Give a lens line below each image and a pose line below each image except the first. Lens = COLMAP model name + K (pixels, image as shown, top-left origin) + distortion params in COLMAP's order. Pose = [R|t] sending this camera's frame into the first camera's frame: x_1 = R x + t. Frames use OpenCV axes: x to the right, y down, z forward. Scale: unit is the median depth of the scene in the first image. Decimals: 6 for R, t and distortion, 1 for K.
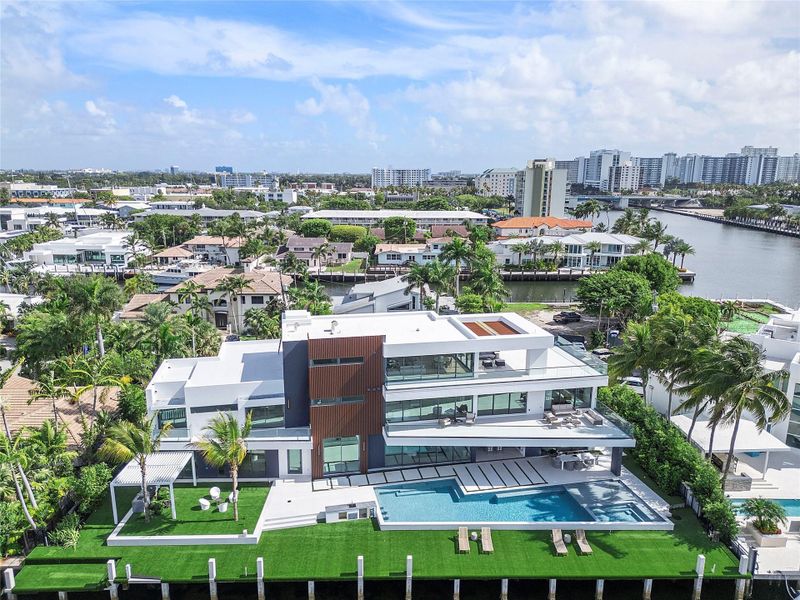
lens RADIAL K [[572.6, 0, 401.4], [0, 572.6, 300.9], [0, 0, 1]] dist [0.045278, -0.021790]
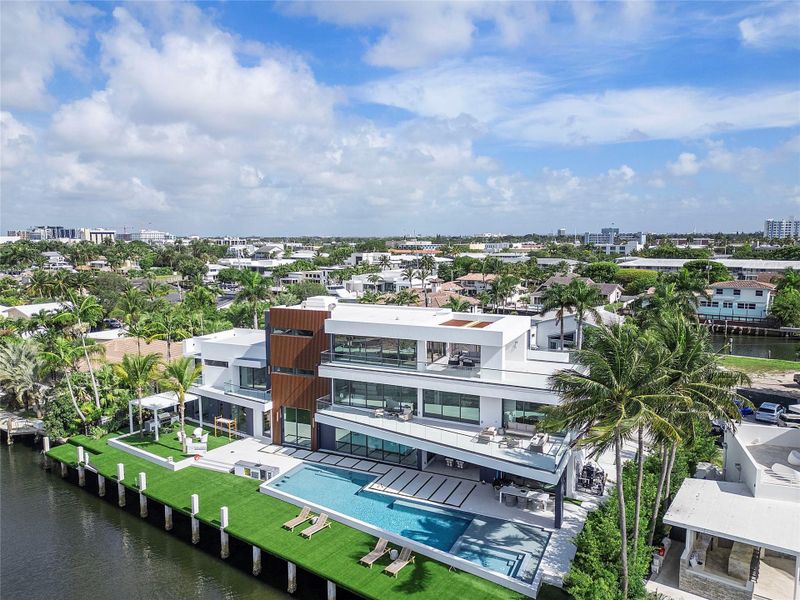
lens RADIAL K [[572.6, 0, 400.4], [0, 572.6, 301.1], [0, 0, 1]] dist [0.045278, -0.021790]
pose [[0.795894, 0.056373, -0.602806, 0.681946], [-0.120615, 0.990461, -0.066624, 0.095029], [0.593301, 0.125733, 0.795101, 0.273880]]
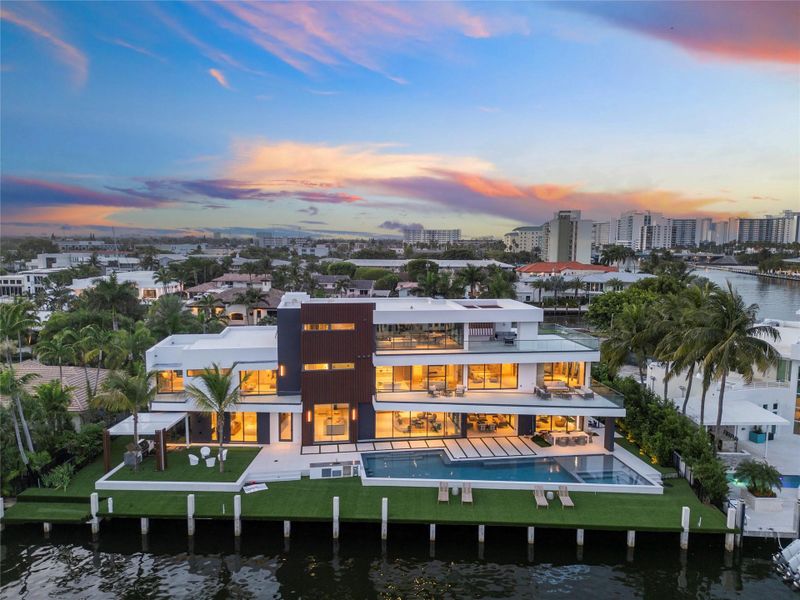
lens RADIAL K [[572.6, 0, 401.4], [0, 572.6, 297.8], [0, 0, 1]] dist [0.045278, -0.021790]
pose [[0.998284, 0.004681, -0.058379, 0.080203], [-0.011461, 0.993142, -0.116347, 0.172801], [0.057434, 0.116816, 0.991491, -0.022835]]
